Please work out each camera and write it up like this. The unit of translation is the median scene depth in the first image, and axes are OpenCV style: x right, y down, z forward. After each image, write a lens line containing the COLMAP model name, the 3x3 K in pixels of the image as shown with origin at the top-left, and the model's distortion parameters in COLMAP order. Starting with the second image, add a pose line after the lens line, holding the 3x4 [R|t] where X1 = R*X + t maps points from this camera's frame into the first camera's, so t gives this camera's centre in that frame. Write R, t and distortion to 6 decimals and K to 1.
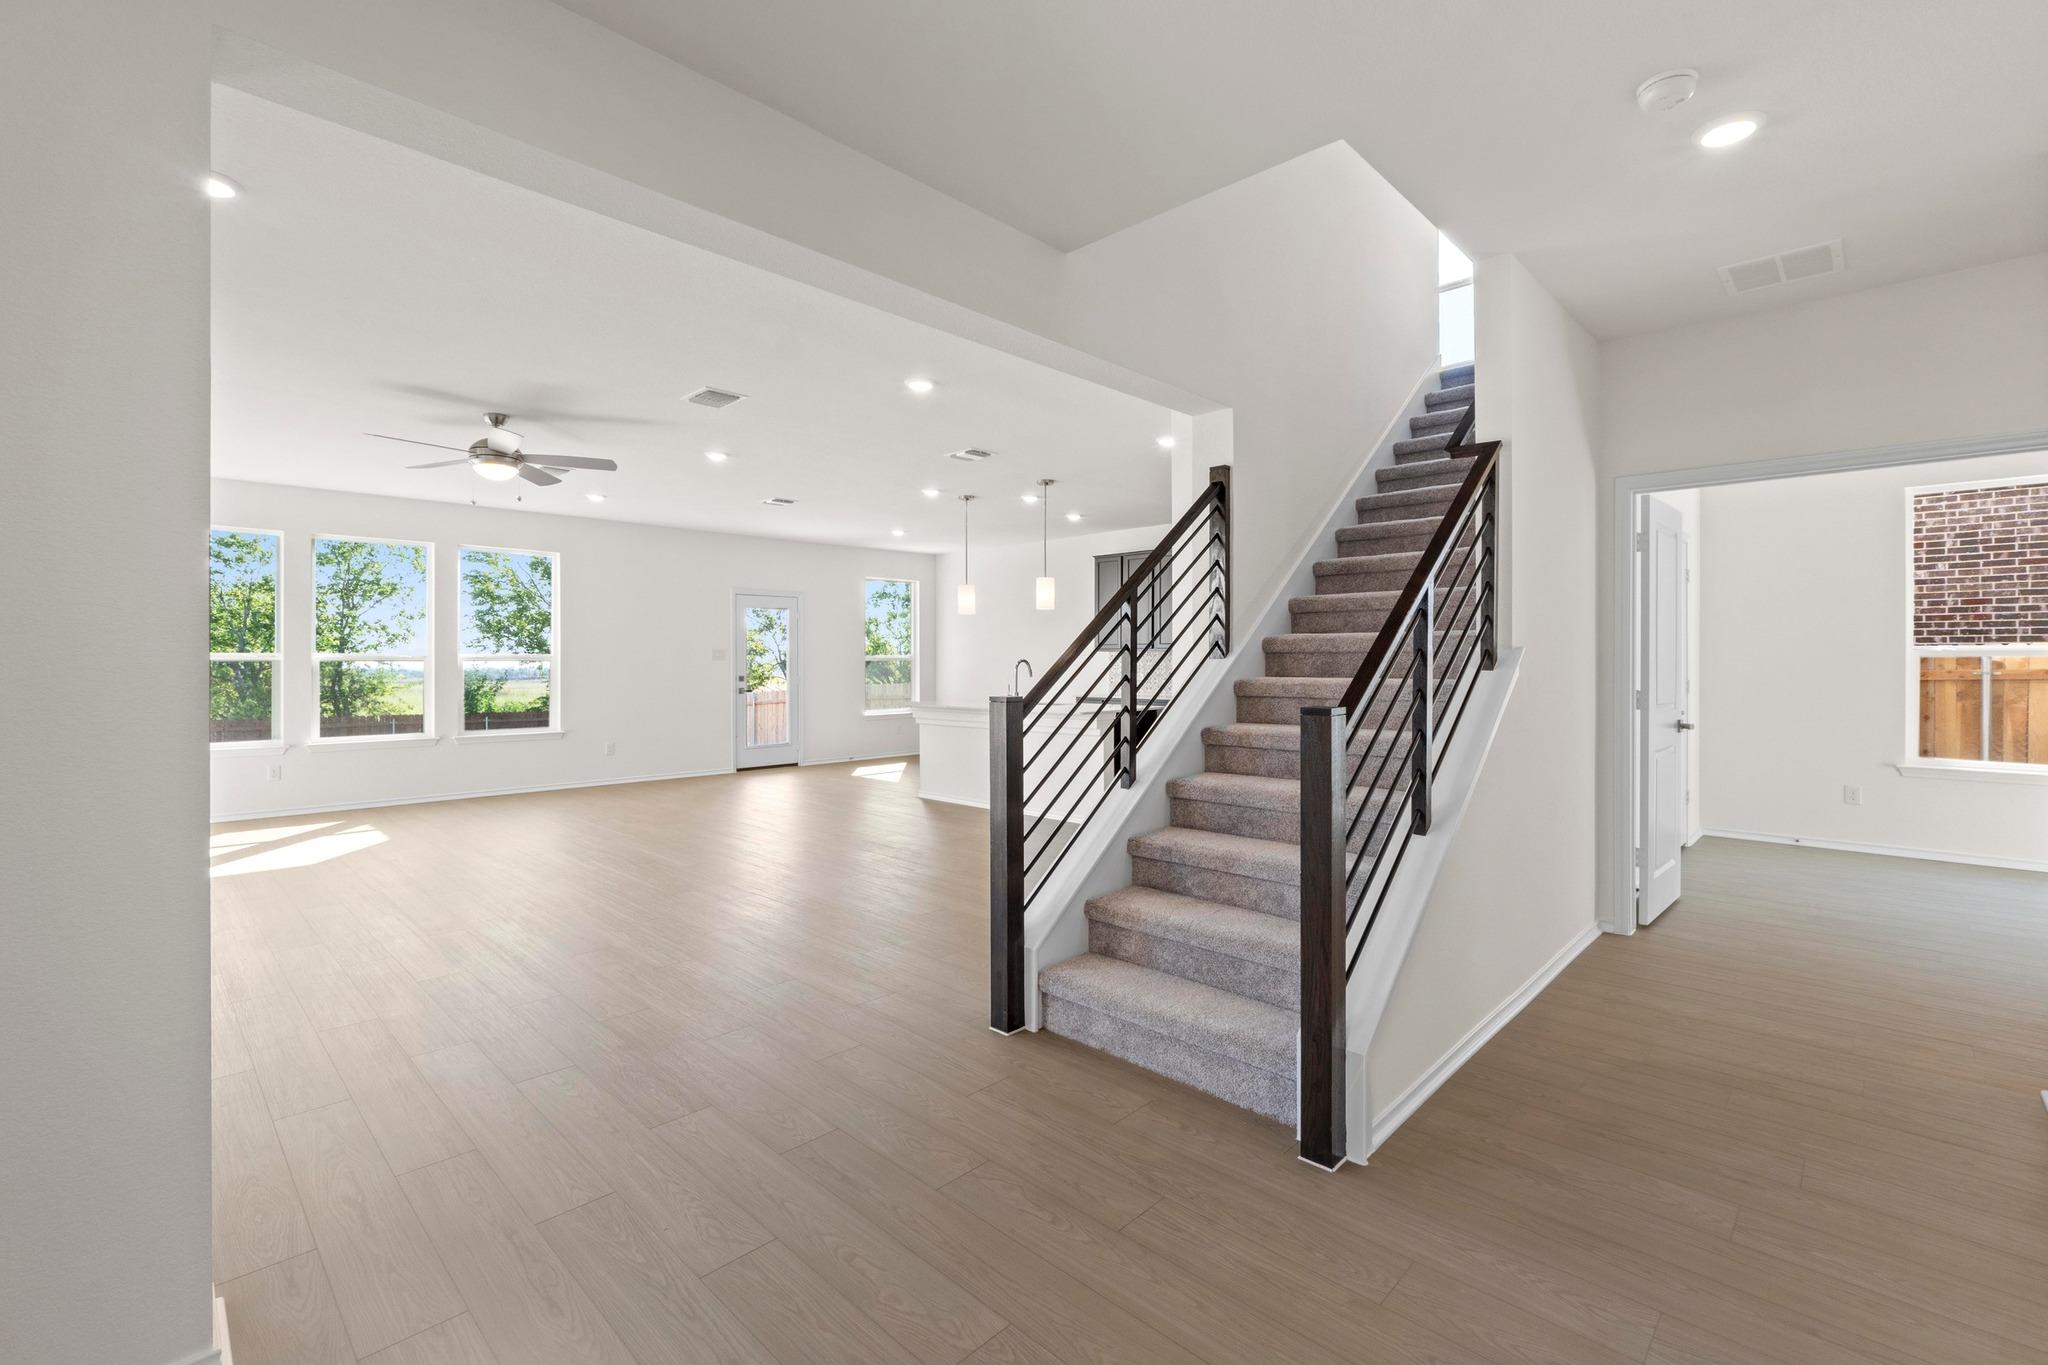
lens RADIAL K [[892.9, 0, 1022.7], [0, 892.9, 665.5], [0, 0, 1]] dist [-0.002678, -0.000294]
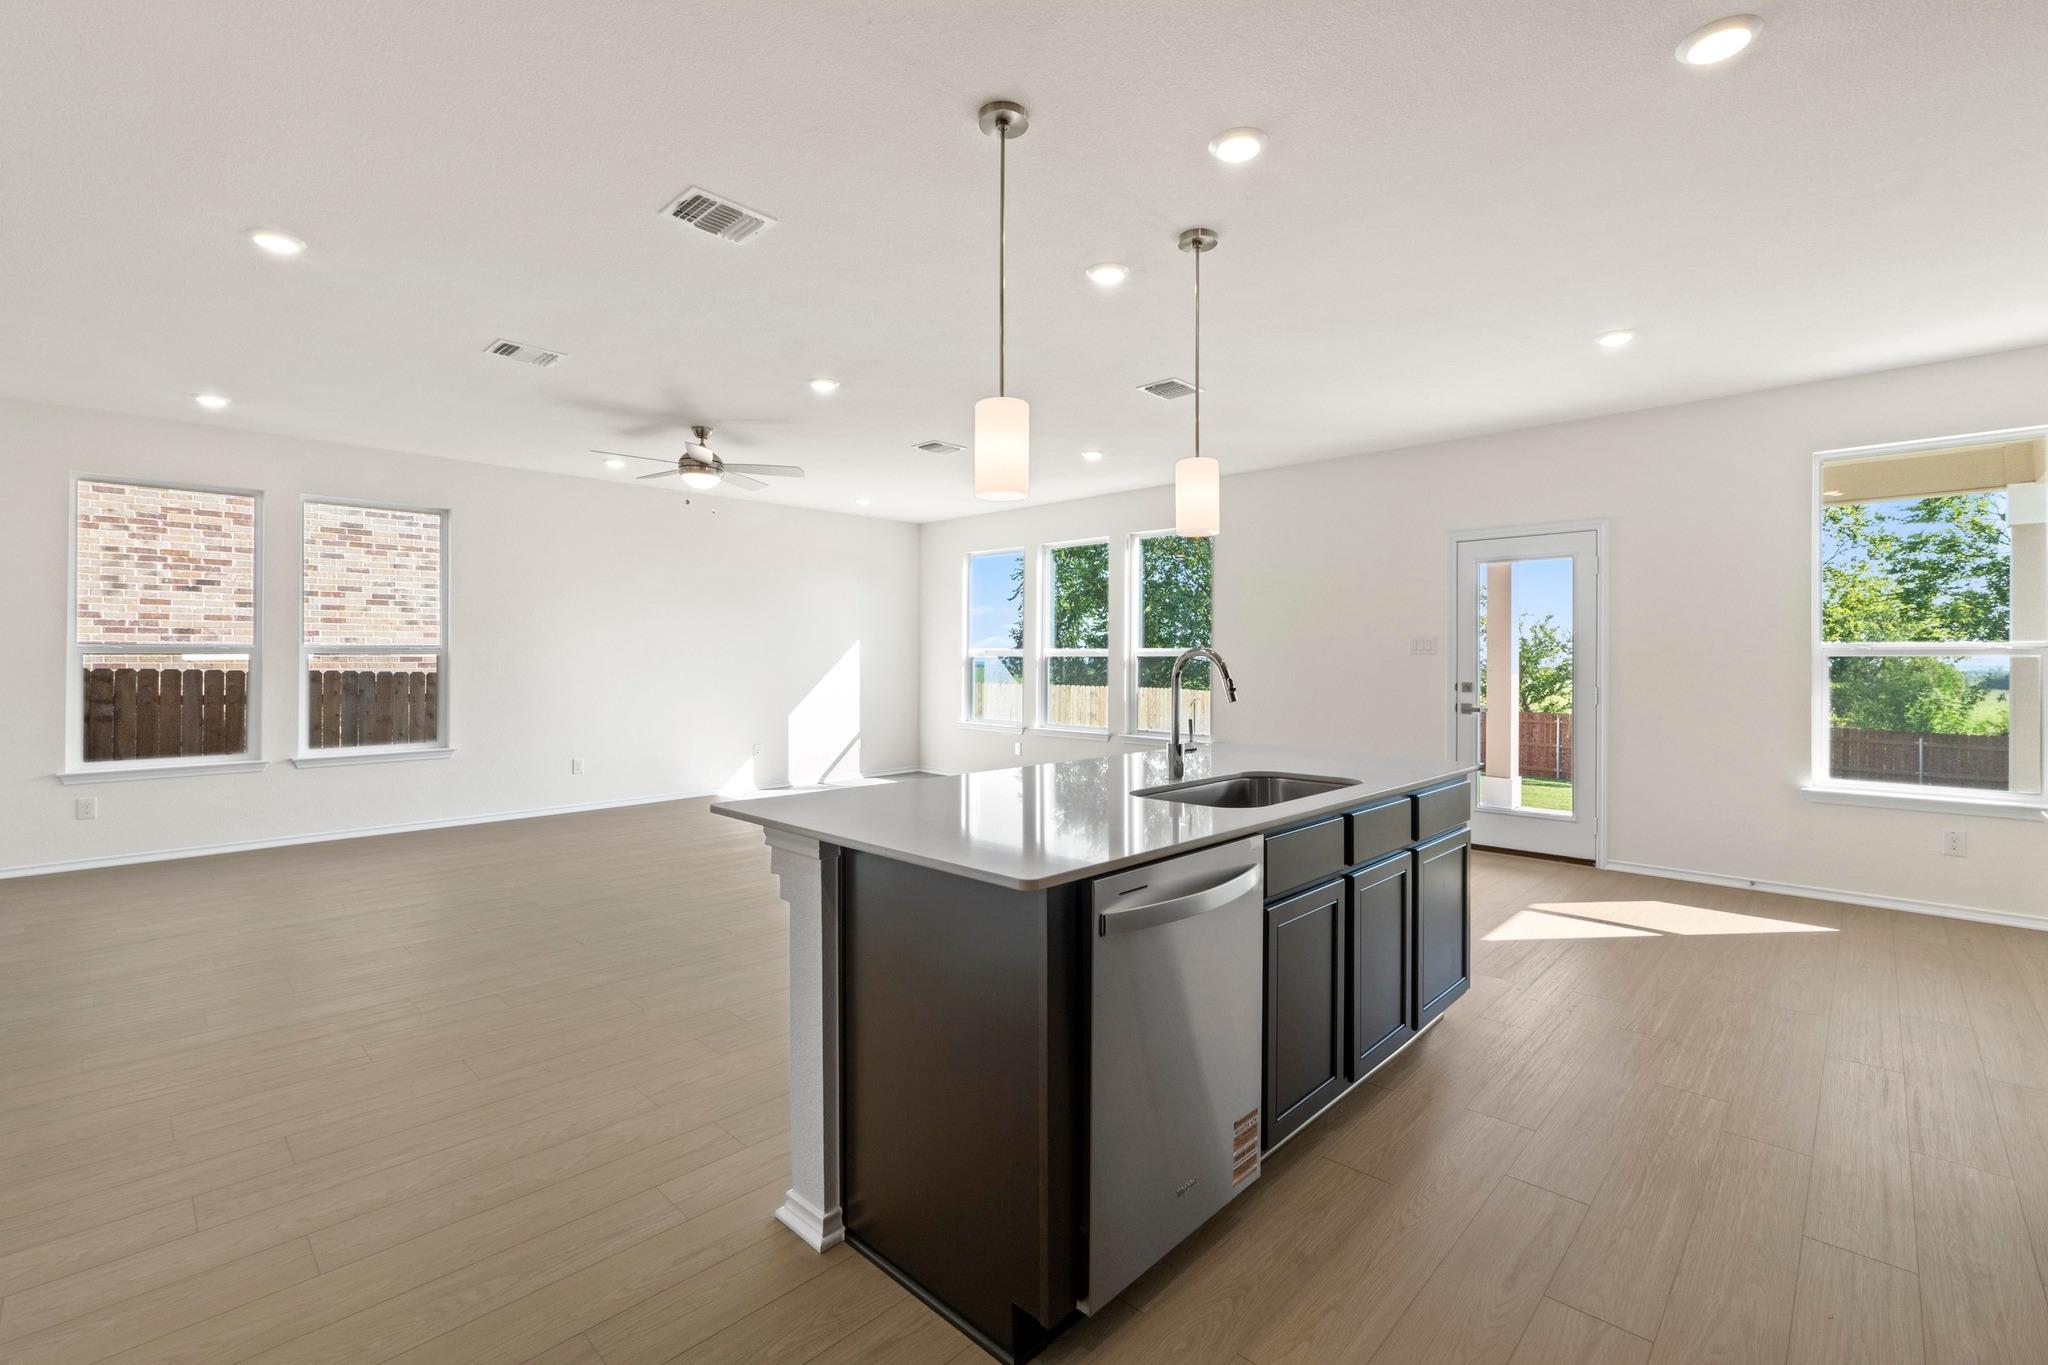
lens RADIAL K [[890.2, 0, 1024.5], [0, 890.2, 658.8], [0, 0, 1]] dist [-0.006901, -0.000297]
pose [[0.004796, 0.002022, -0.999986, 0.184497], [-0.009420, 0.999954, 0.001977, -0.001568], [0.999944, 0.009410, 0.004815, 0.516247]]
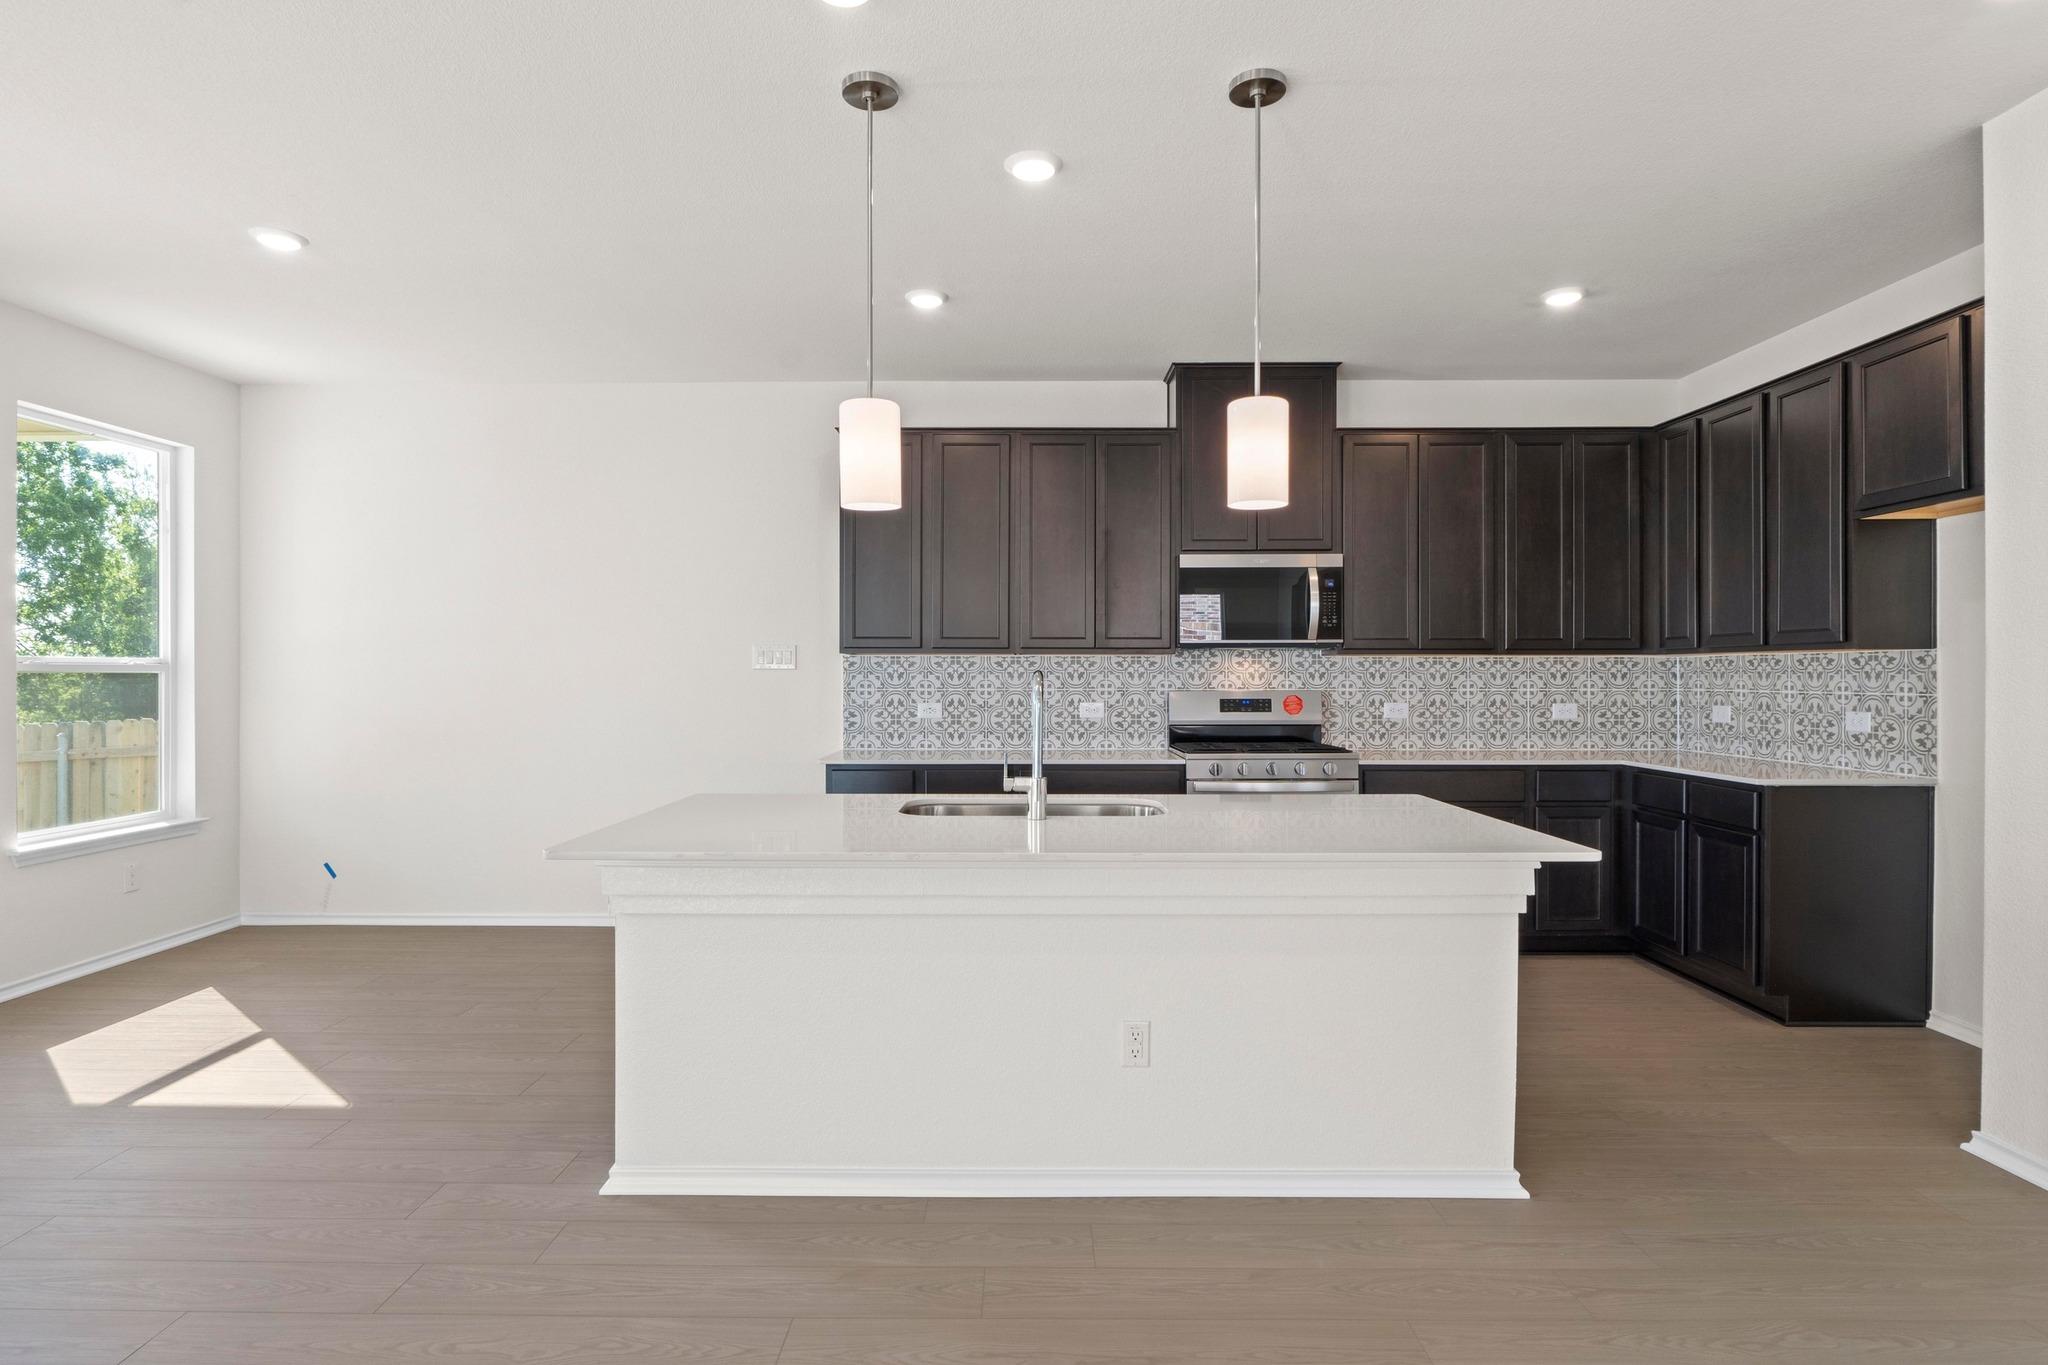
lens RADIAL K [[1056.8, 0, 1016.8], [0, 1056.8, 678.1], [0, 0, 1]] dist [-0.003843, 0.000326]
pose [[0.723702, -0.000204, 0.690112, -0.144344], [0.001813, 0.999997, -0.001606, -0.001998], [-0.690110, 0.002413, 0.723700, 0.407626]]
